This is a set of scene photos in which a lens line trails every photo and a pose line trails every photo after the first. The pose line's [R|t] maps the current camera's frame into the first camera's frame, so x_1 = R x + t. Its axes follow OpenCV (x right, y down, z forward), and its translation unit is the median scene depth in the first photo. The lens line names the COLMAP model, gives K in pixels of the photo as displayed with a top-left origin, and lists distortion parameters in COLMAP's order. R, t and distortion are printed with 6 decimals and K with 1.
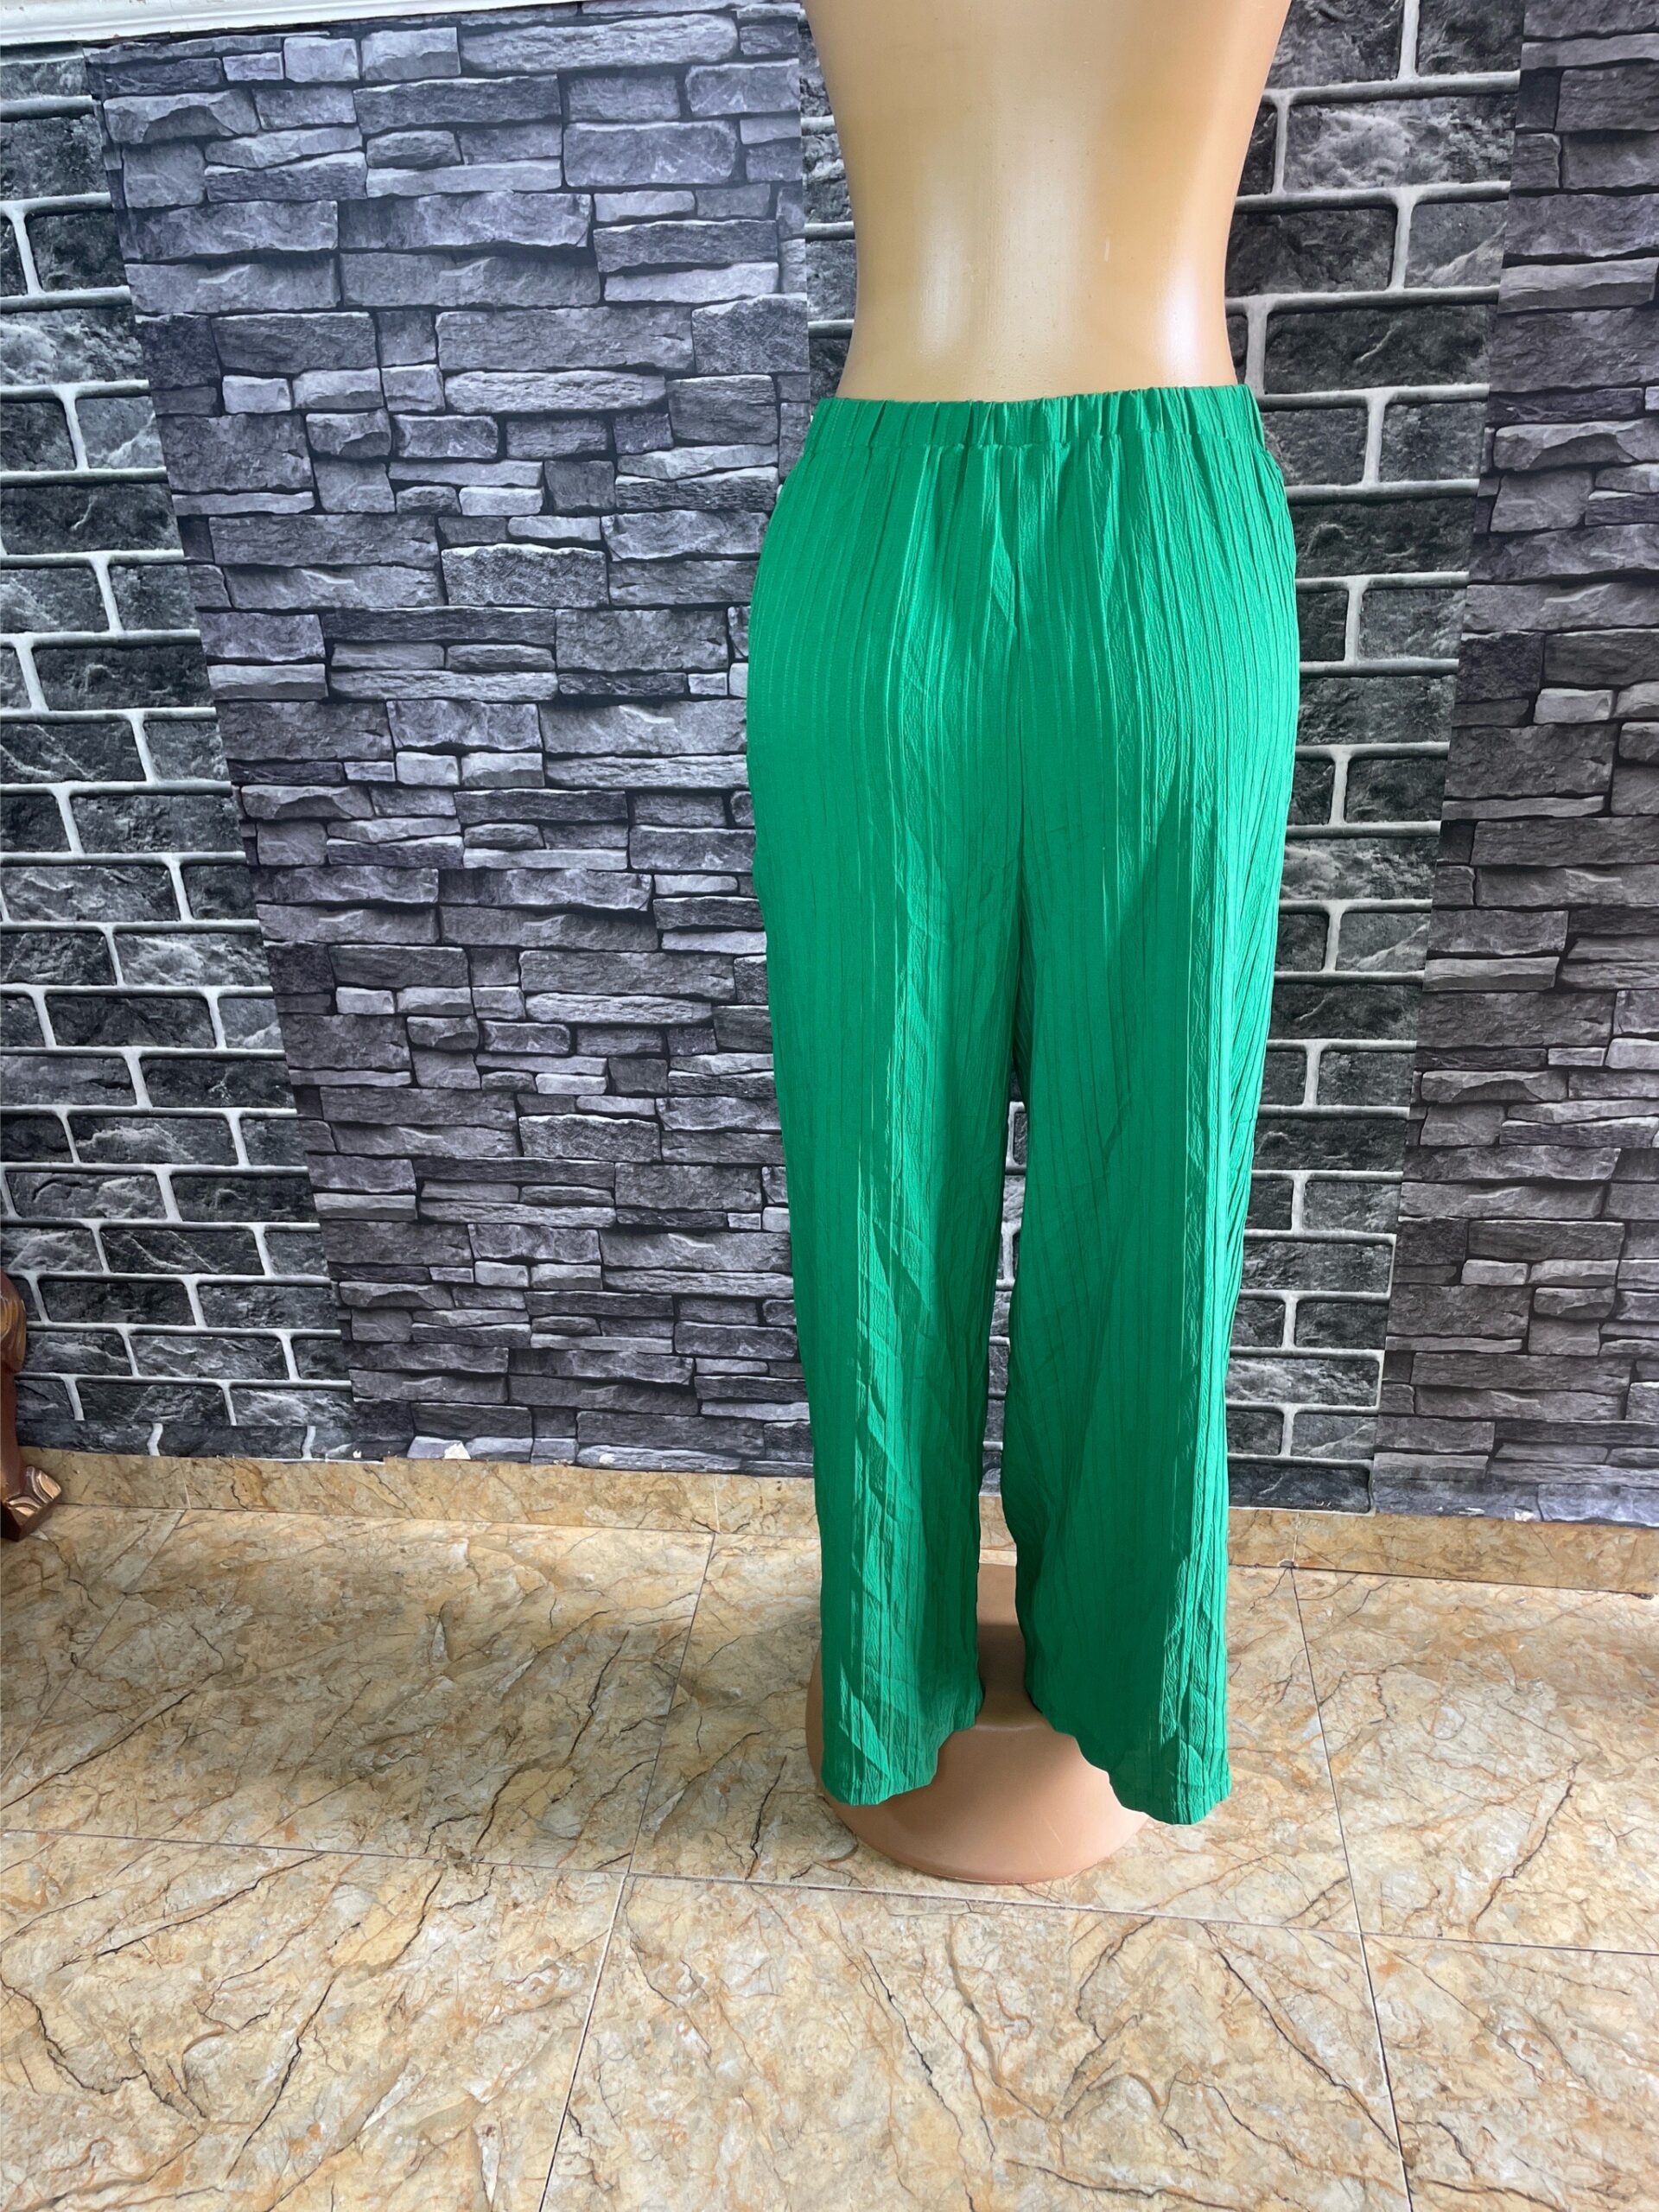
lens RADIAL K [[1658.1, 0, 810.8], [0, 1658.1, 1103.2], [0, 0, 1]] dist [0.091533, -0.123375]
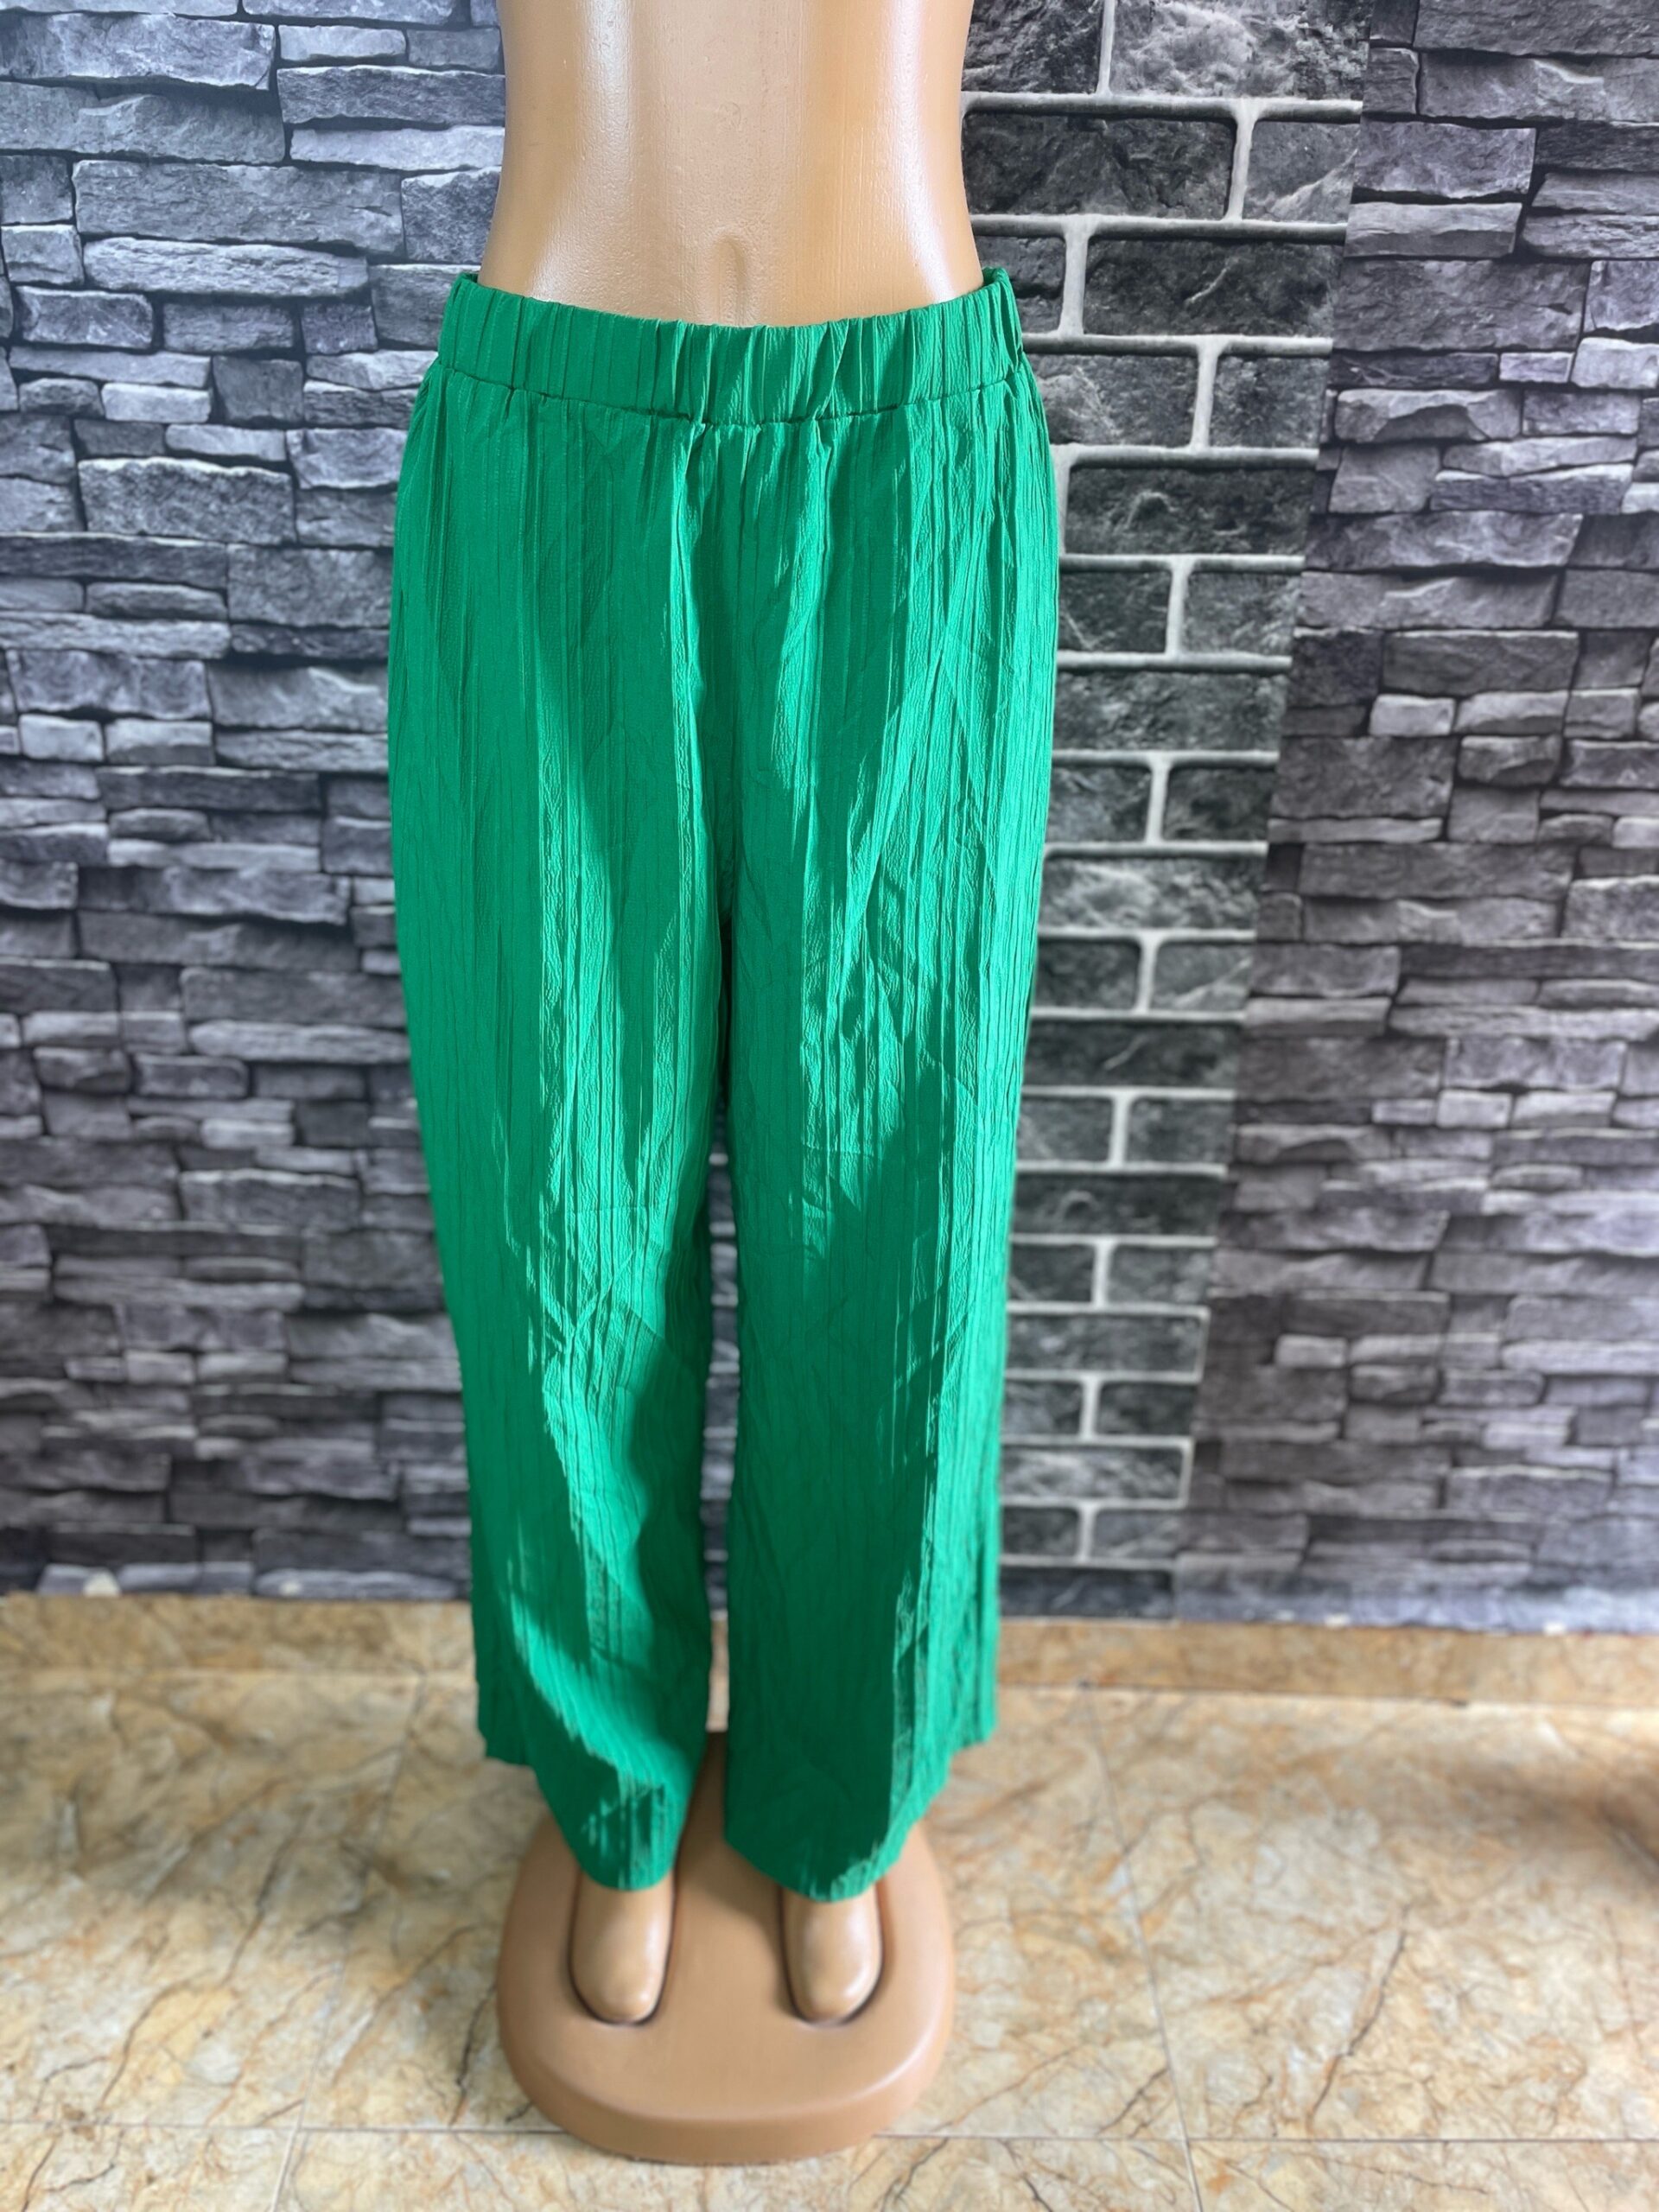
lens RADIAL K [[1674.2, 0, 803.6], [0, 1674.2, 1108.8], [0, 0, 1]] dist [0.088757, -0.120571]
pose [[0.989167, 0.009811, 0.146465, 0.005004], [-0.004799, 0.999392, -0.034533, 0.003780], [-0.146714, 0.033456, 0.988613, 0.157353]]
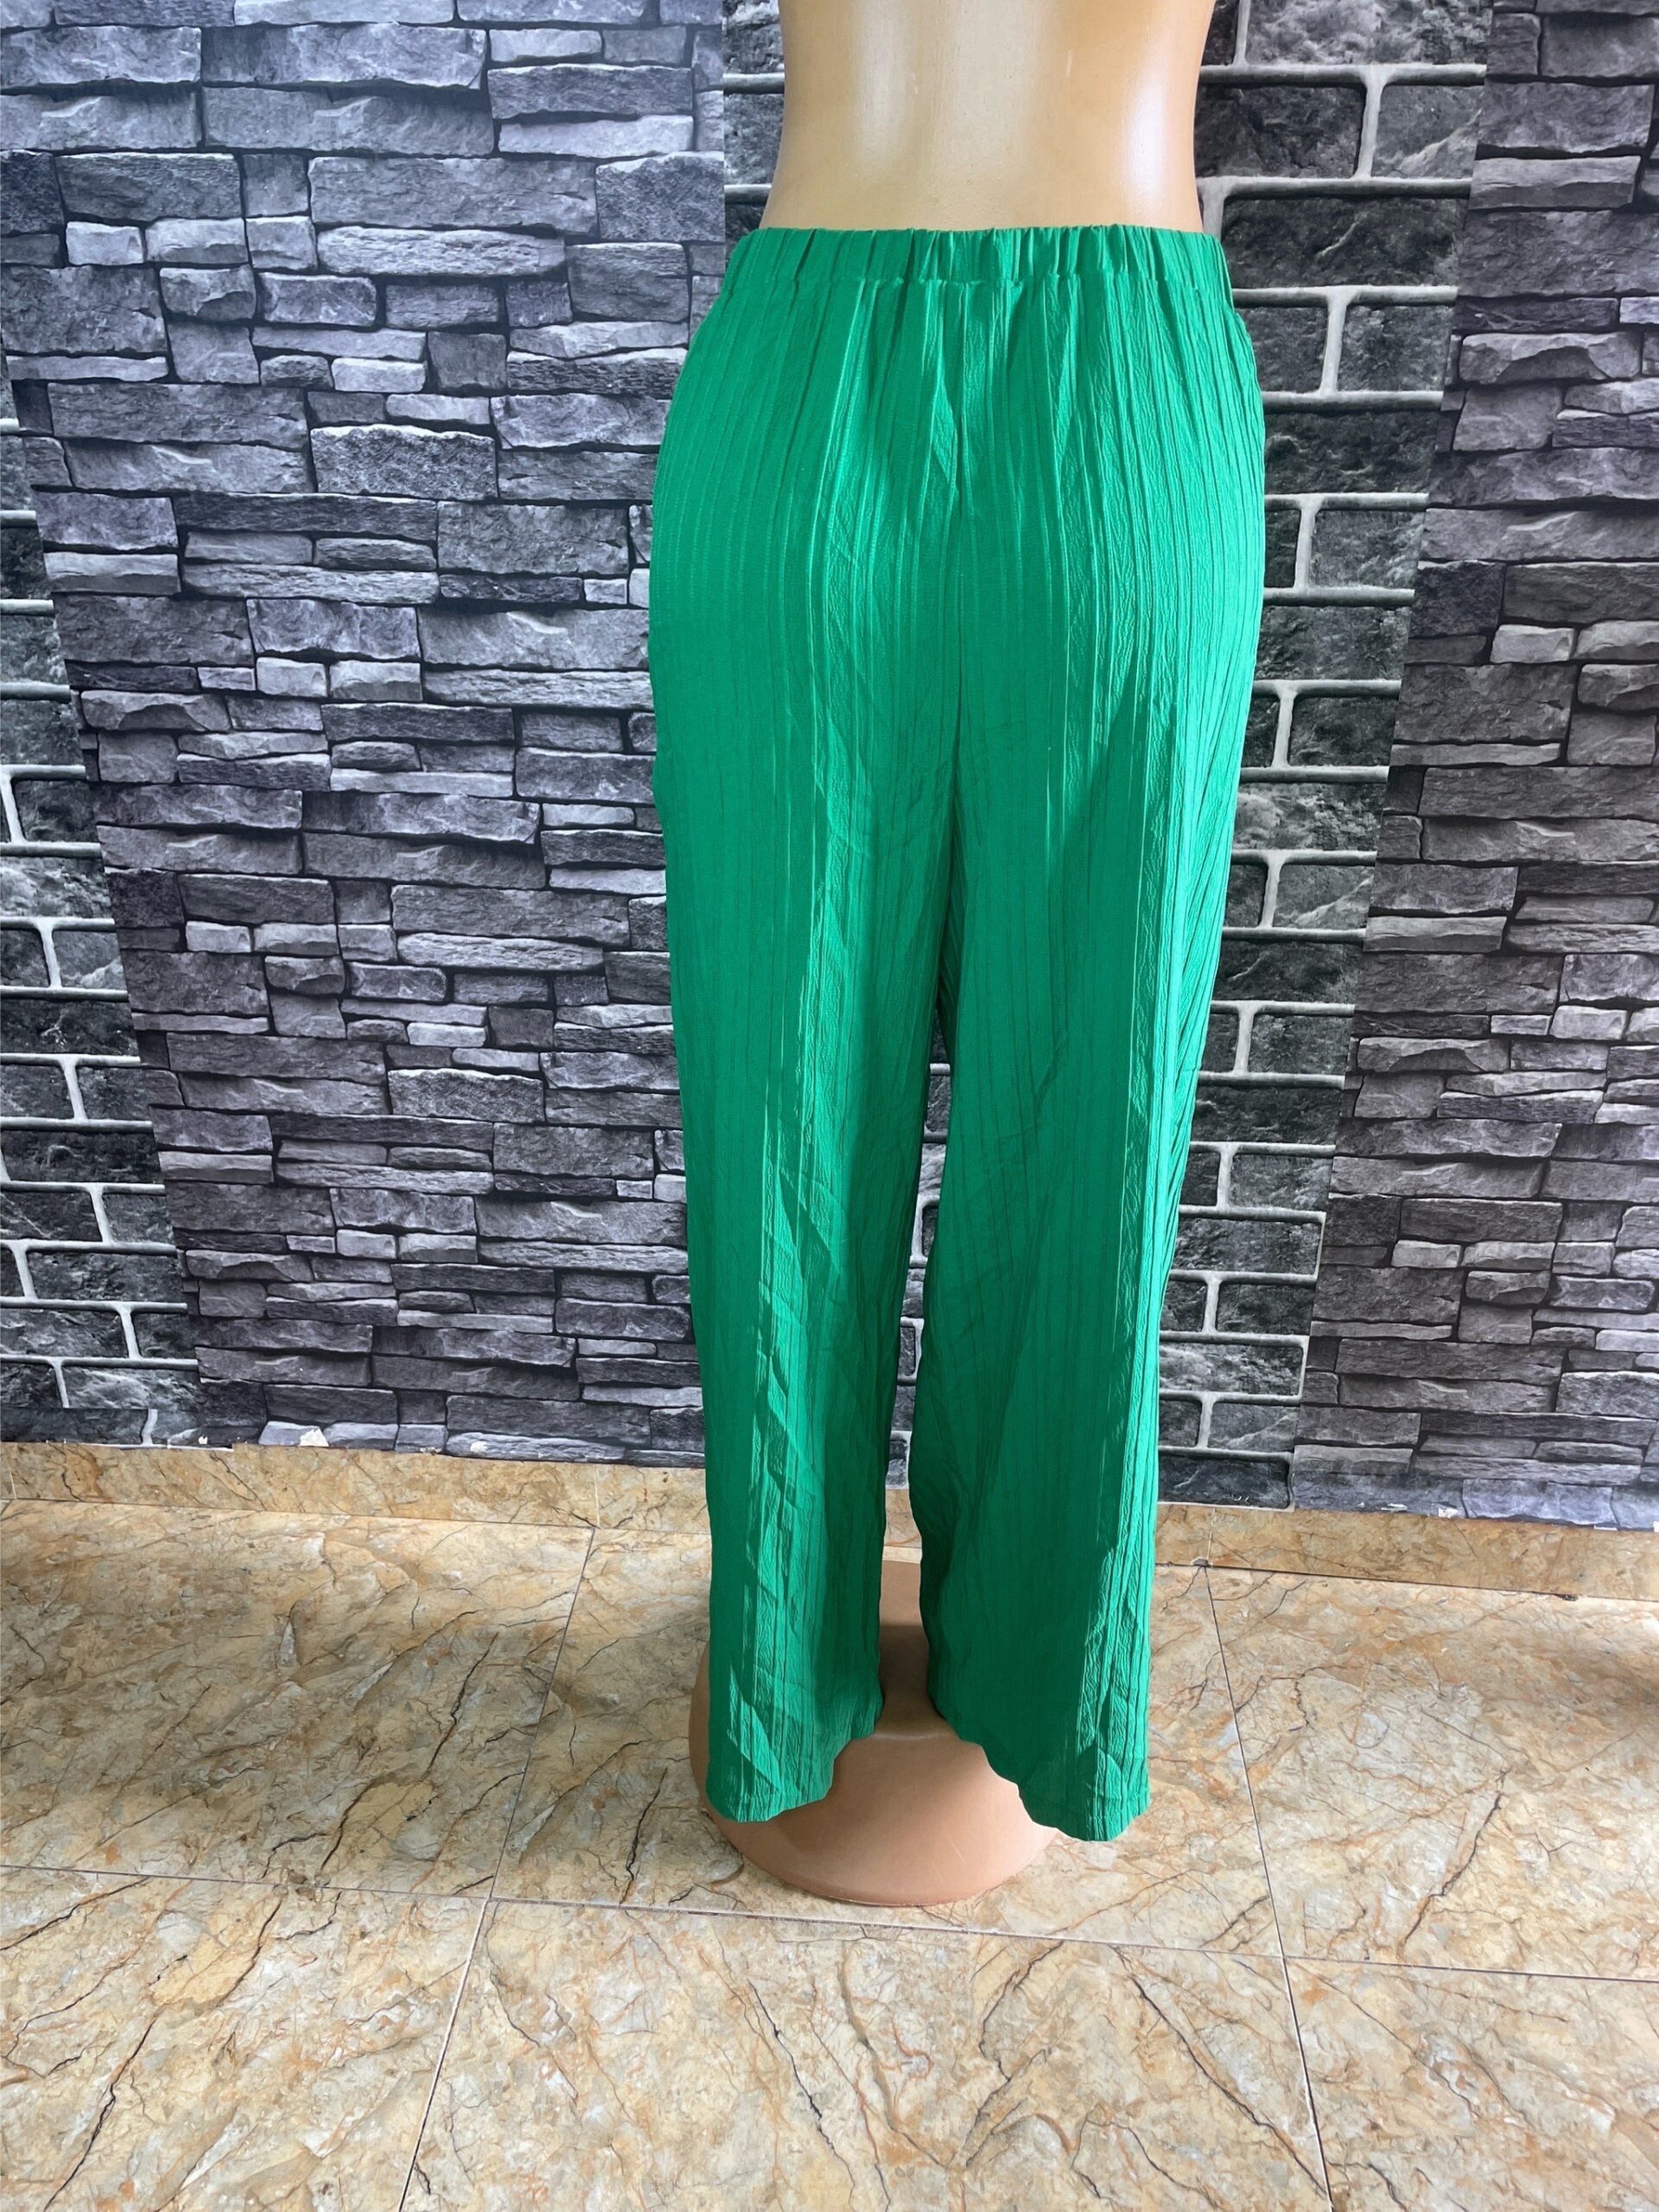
lens RADIAL K [[1667.5, 0, 798.9], [0, 1667.5, 1102.8], [0, 0, 1]] dist [0.089684, -0.120777]
pose [[0.998096, 0.020441, 0.058191, -0.004158], [-0.020252, 0.999788, -0.003834, 0.029166], [-0.058257, 0.002648, 0.998298, 0.077995]]
